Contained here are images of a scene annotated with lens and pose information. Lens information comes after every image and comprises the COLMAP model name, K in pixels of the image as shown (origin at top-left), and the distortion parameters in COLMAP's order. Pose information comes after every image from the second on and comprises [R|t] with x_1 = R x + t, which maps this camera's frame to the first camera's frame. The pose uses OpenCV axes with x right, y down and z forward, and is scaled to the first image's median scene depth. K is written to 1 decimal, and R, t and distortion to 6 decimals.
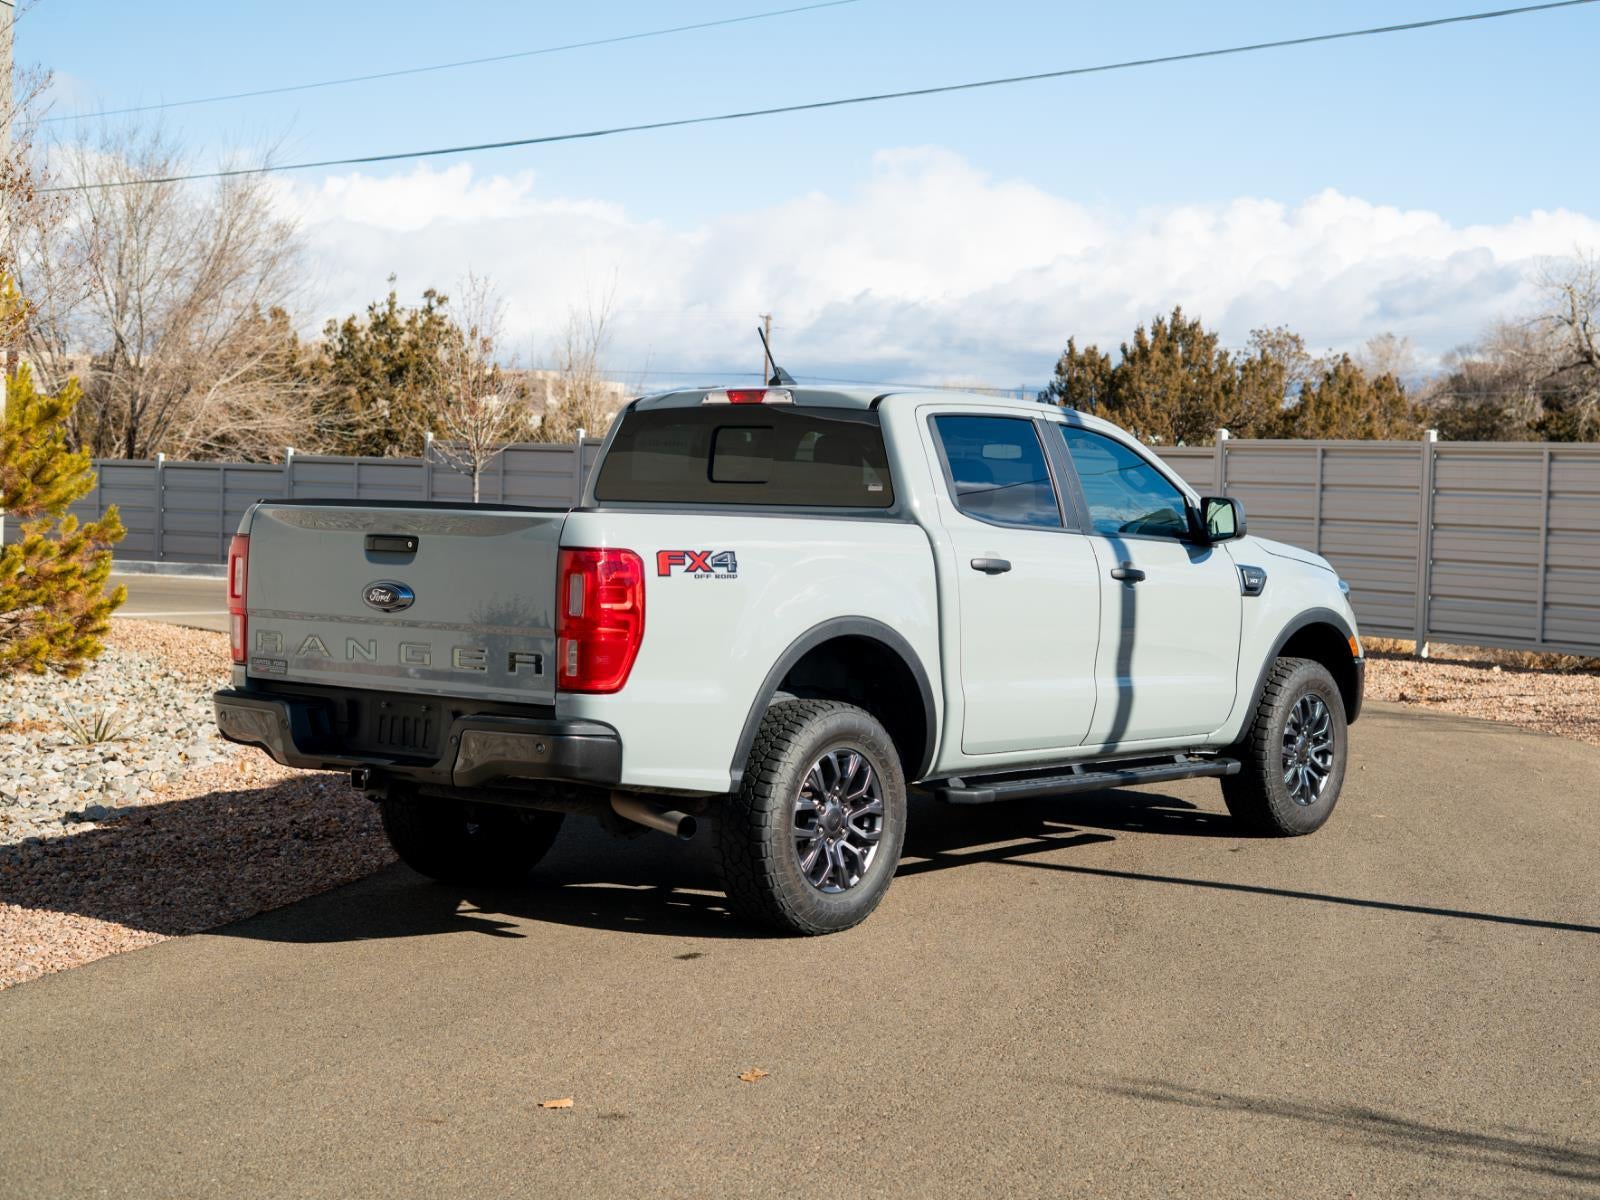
lens RADIAL K [[2628.0, 0, 834.6], [0, 2628.0, 597.7], [0, 0, 1]] dist [-0.014367, 0.055988]
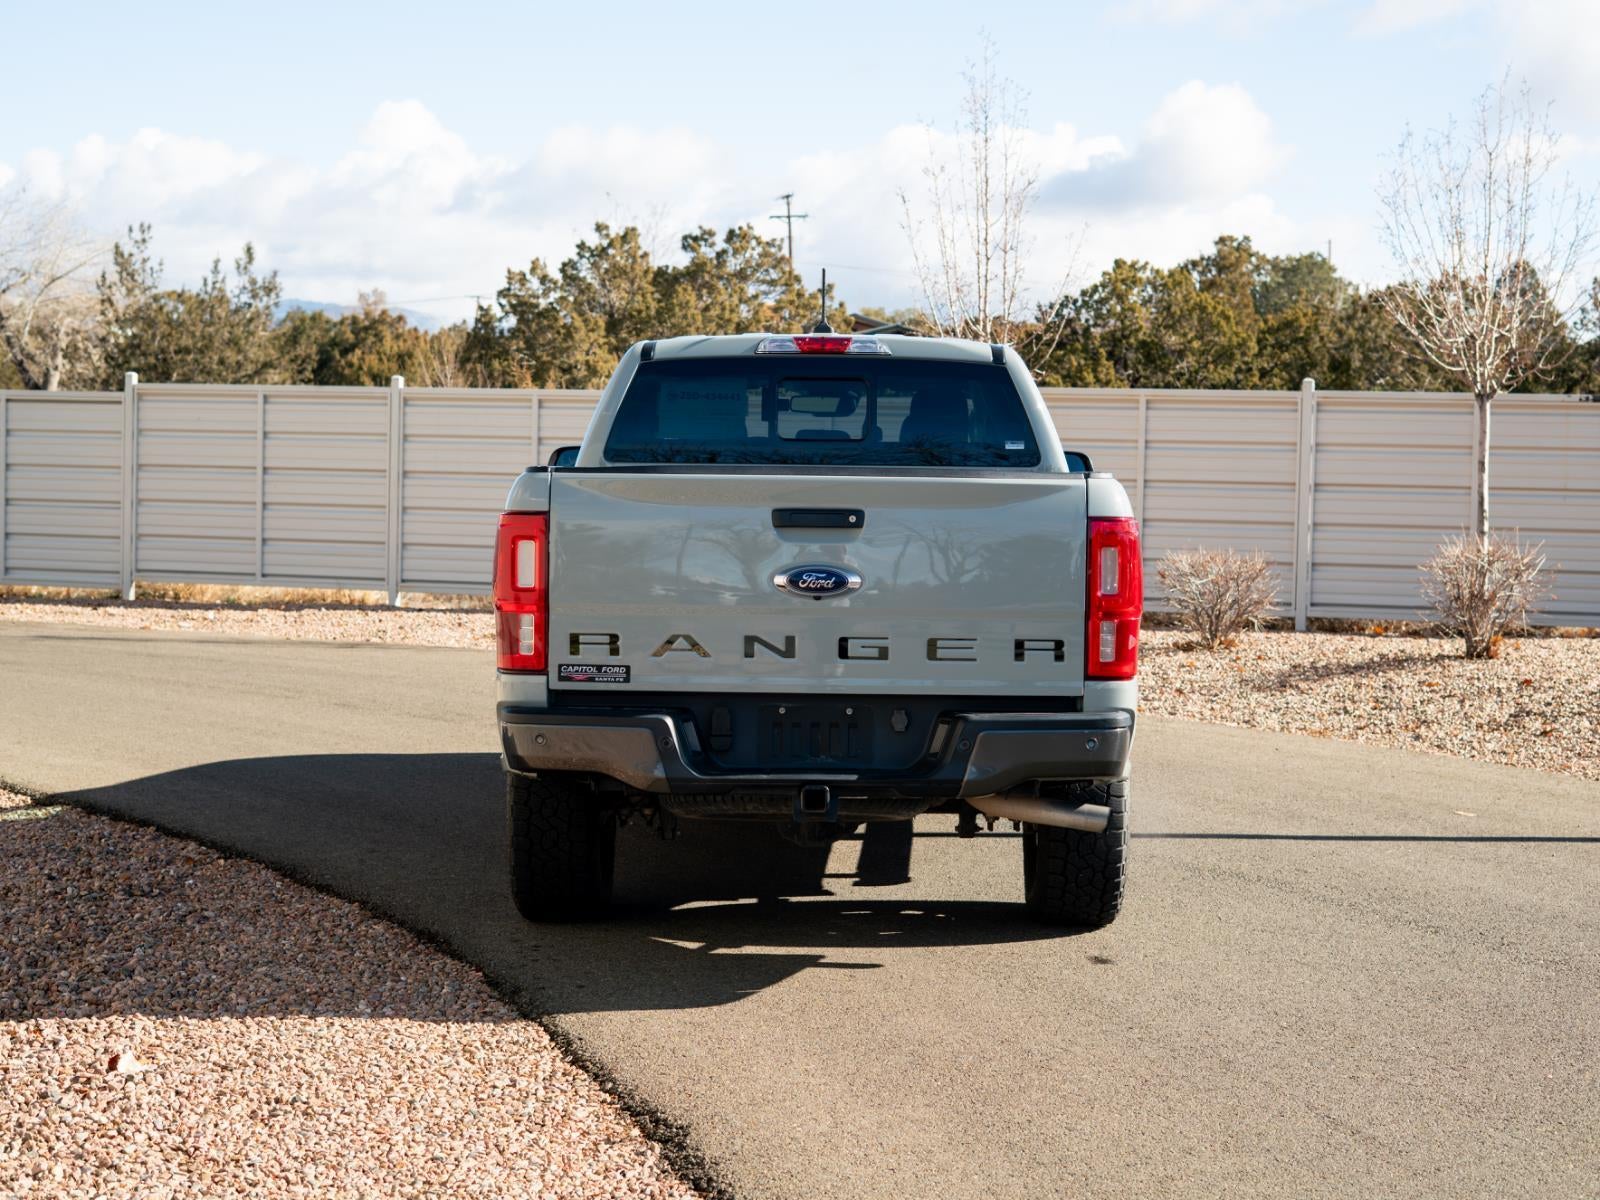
lens RADIAL K [[2628.0, 0, 834.6], [0, 2628.0, 597.7], [0, 0, 1]] dist [-0.014367, 0.055988]
pose [[0.784766, -0.043708, 0.618250, -0.572684], [0.029674, 0.999016, 0.032961, -0.019061], [-0.619082, -0.007521, 0.785290, 0.281072]]
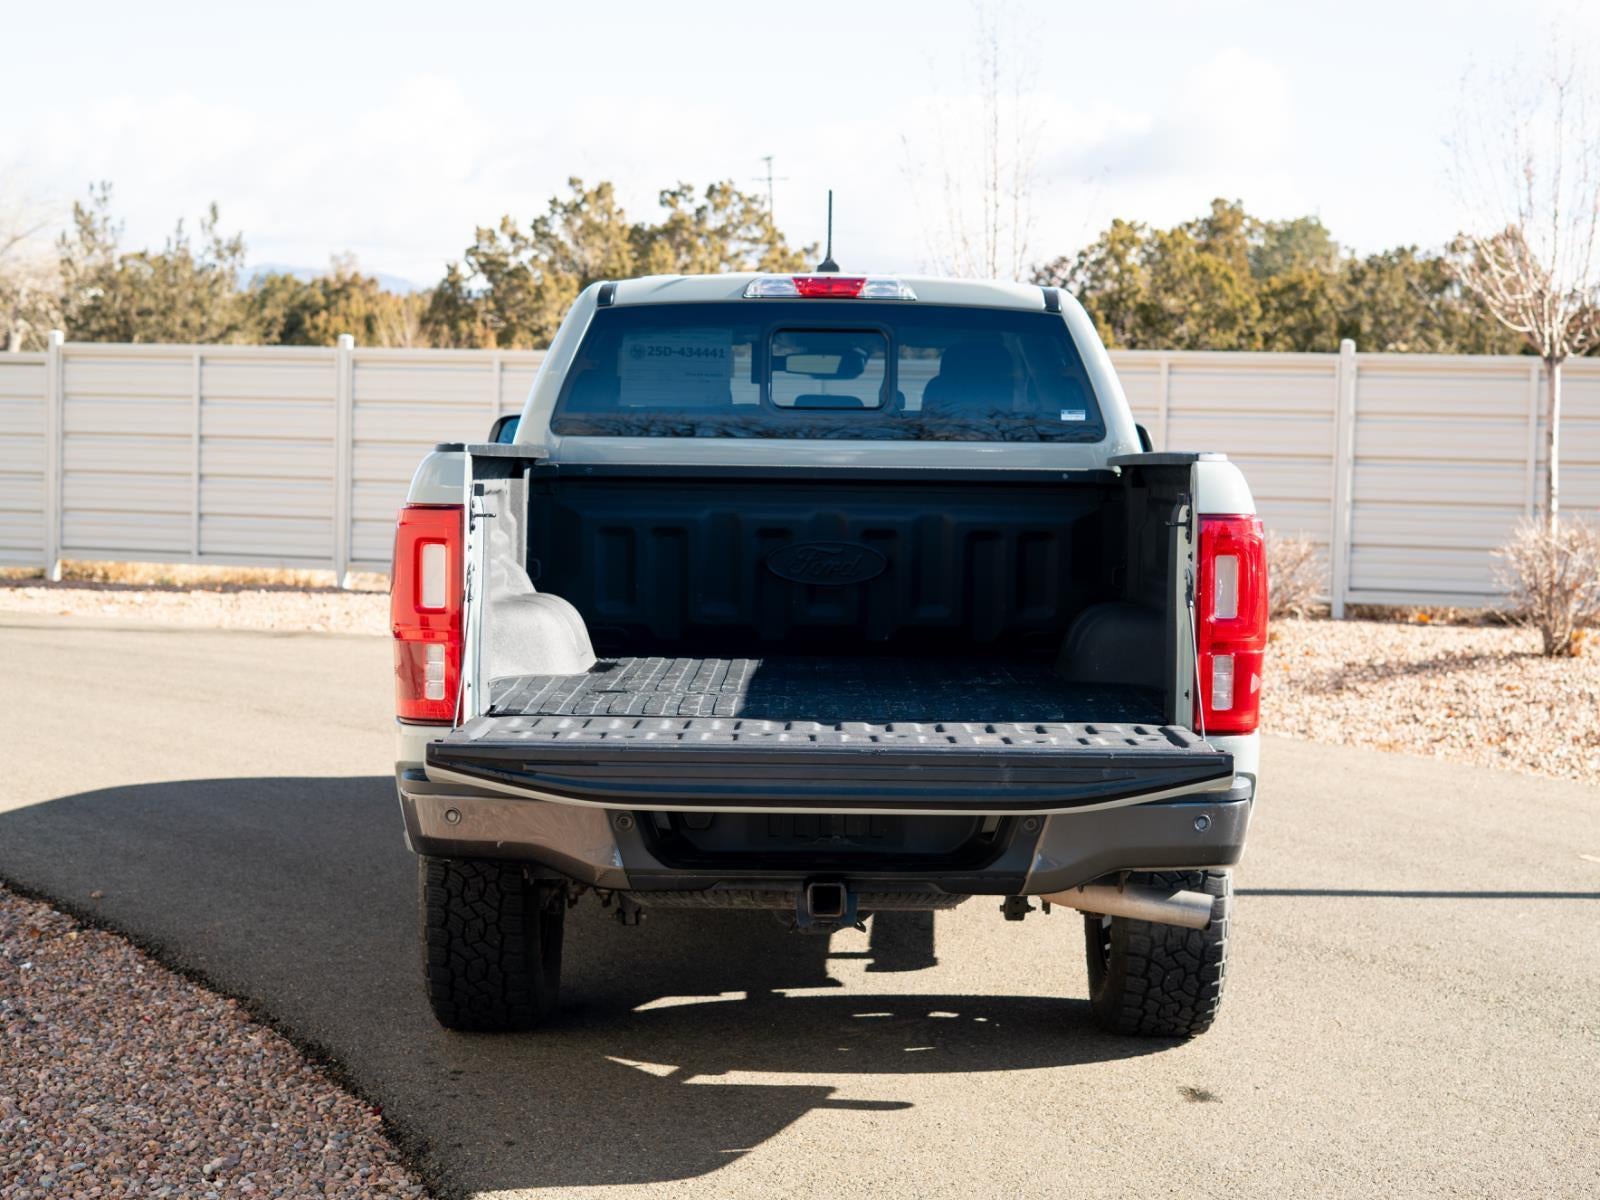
lens RADIAL K [[2628.0, 0, 834.6], [0, 2628.0, 597.7], [0, 0, 1]] dist [-0.014367, 0.055988]
pose [[0.779978, -0.050268, 0.623785, -0.463228], [0.027602, 0.998562, 0.045957, -0.024792], [-0.625198, -0.018628, 0.780244, 0.432127]]
